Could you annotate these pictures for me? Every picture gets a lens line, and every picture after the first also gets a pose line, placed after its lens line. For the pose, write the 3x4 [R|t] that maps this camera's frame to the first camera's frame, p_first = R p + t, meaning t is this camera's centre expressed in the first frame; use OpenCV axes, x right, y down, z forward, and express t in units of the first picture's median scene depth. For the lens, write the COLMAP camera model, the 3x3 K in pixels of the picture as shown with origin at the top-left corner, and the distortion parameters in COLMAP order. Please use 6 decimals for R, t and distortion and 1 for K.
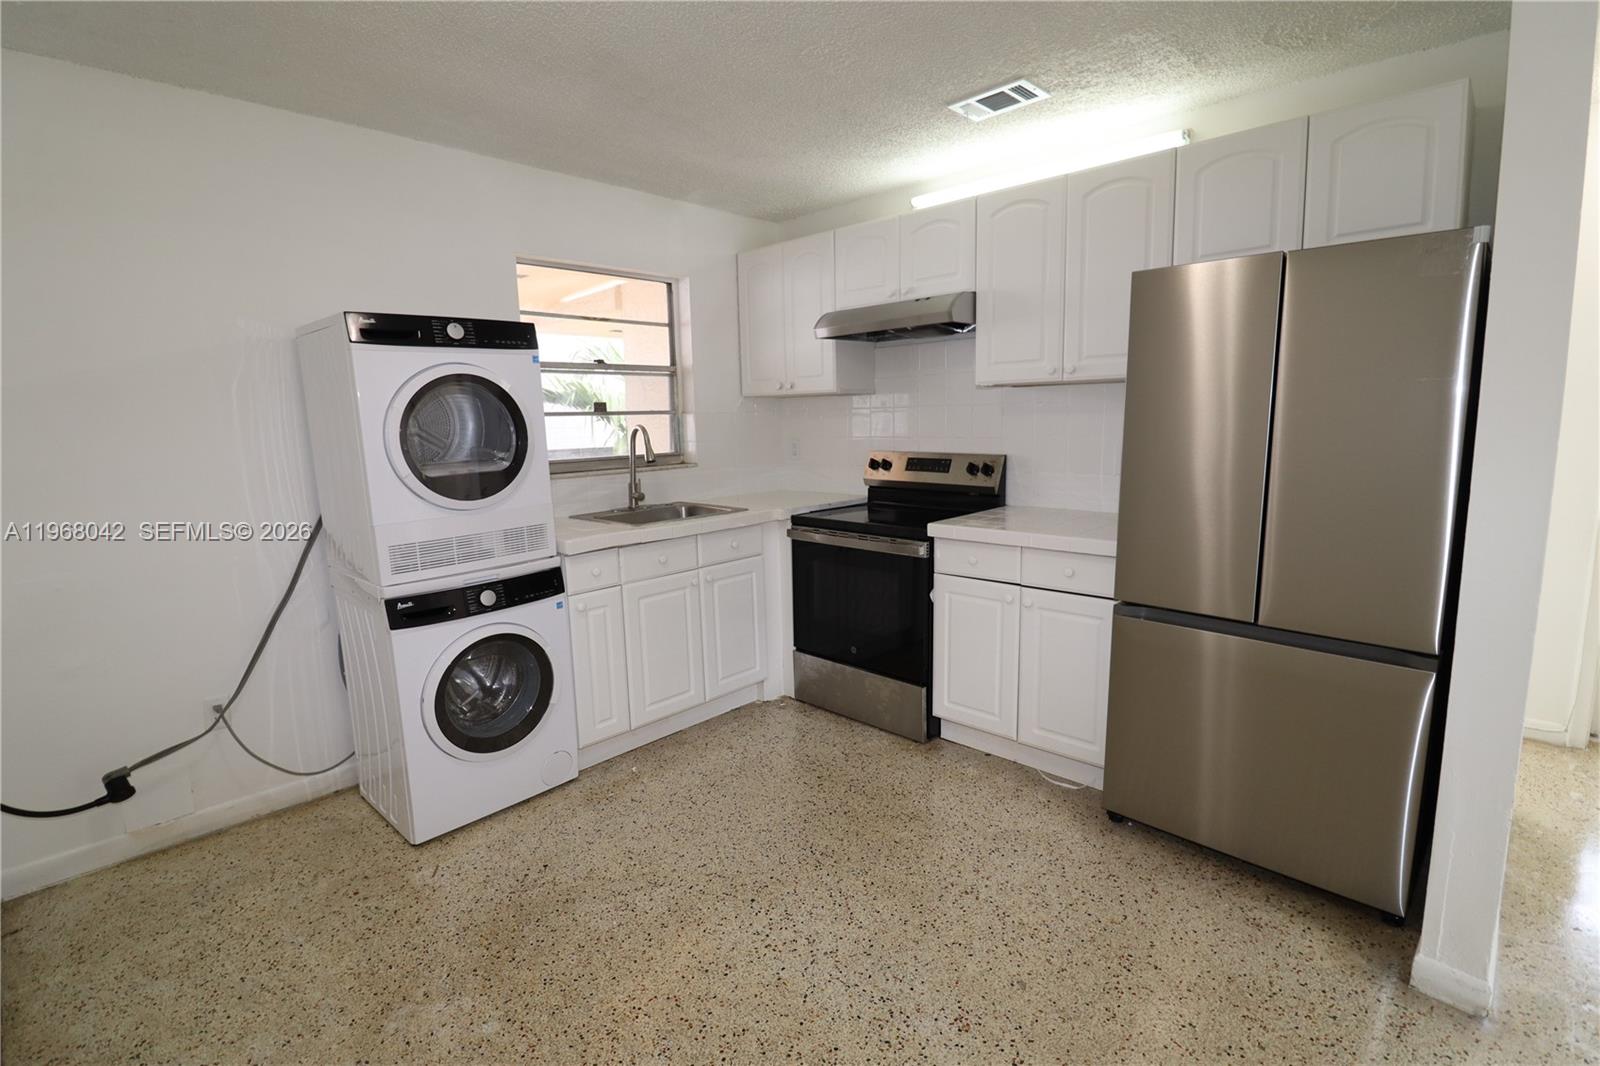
lens RADIAL K [[735.5, 0, 807.9], [0, 735.5, 525.0], [0, 0, 1]] dist [-0.005747, -0.010068]
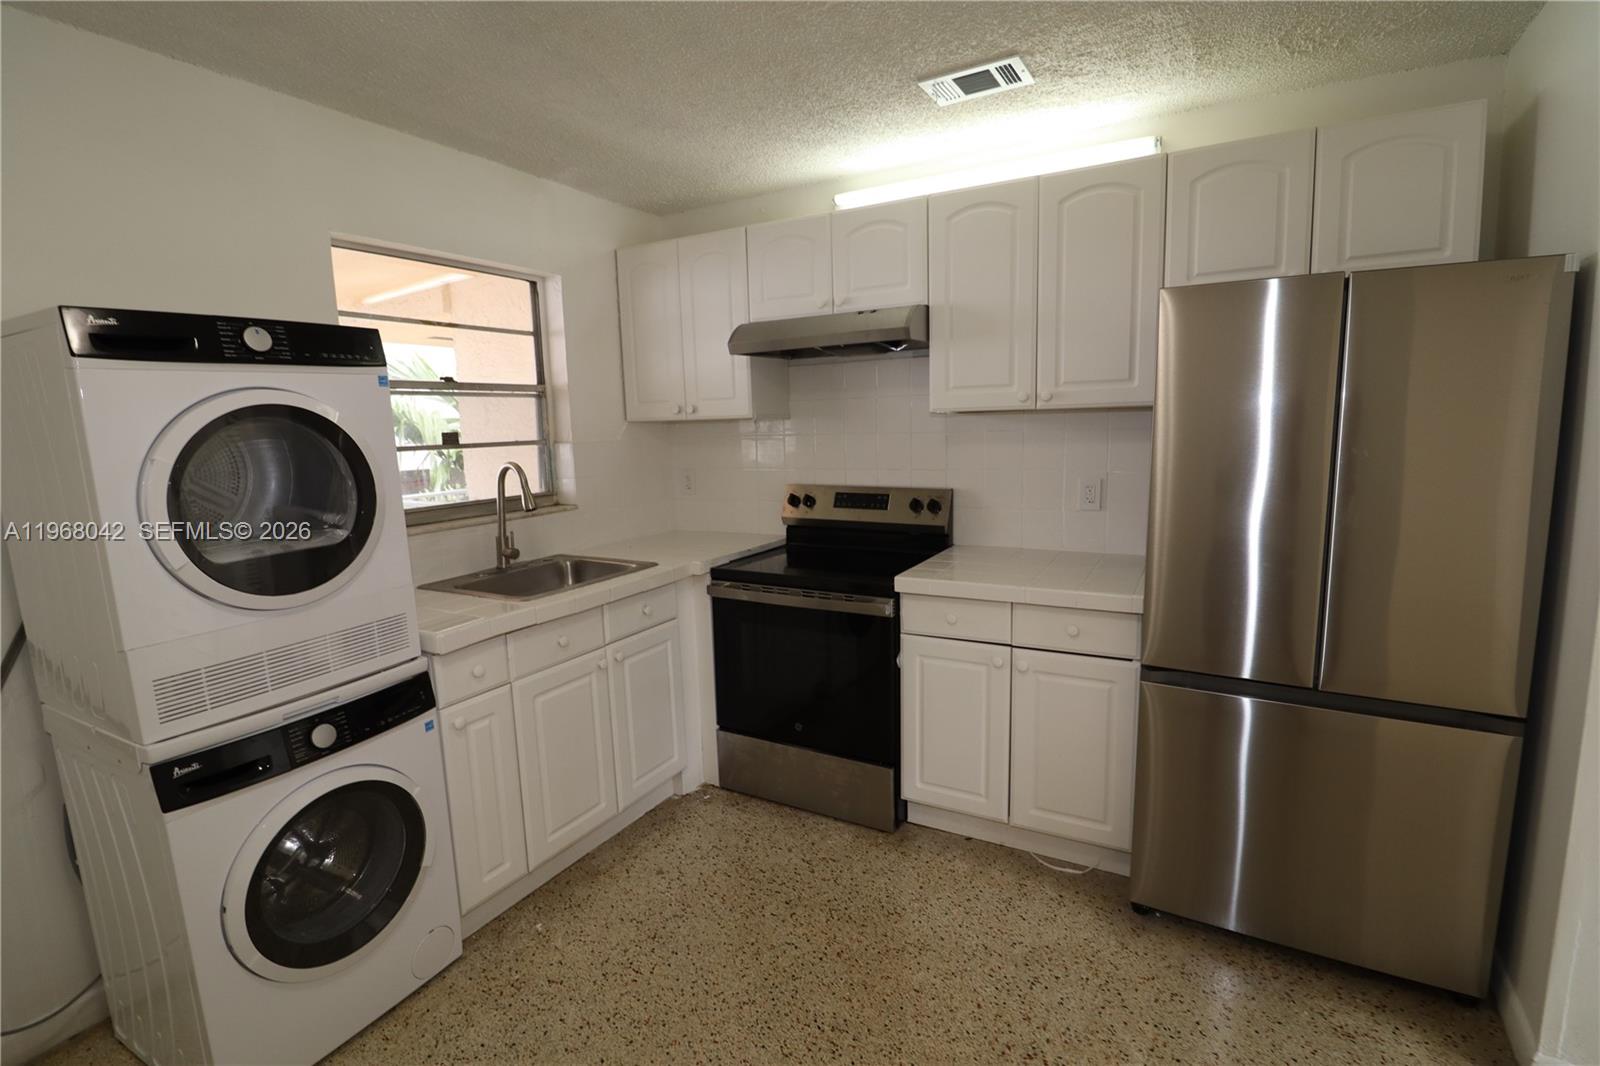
lens RADIAL K [[735.5, 0, 806.3], [0, 735.5, 527.1], [0, 0, 1]] dist [-0.005747, -0.010068]
pose [[0.968899, -0.039299, 0.244317, -0.142891], [0.041945, 0.999104, -0.005636, -0.060374], [-0.243876, 0.015708, 0.969679, 0.209304]]
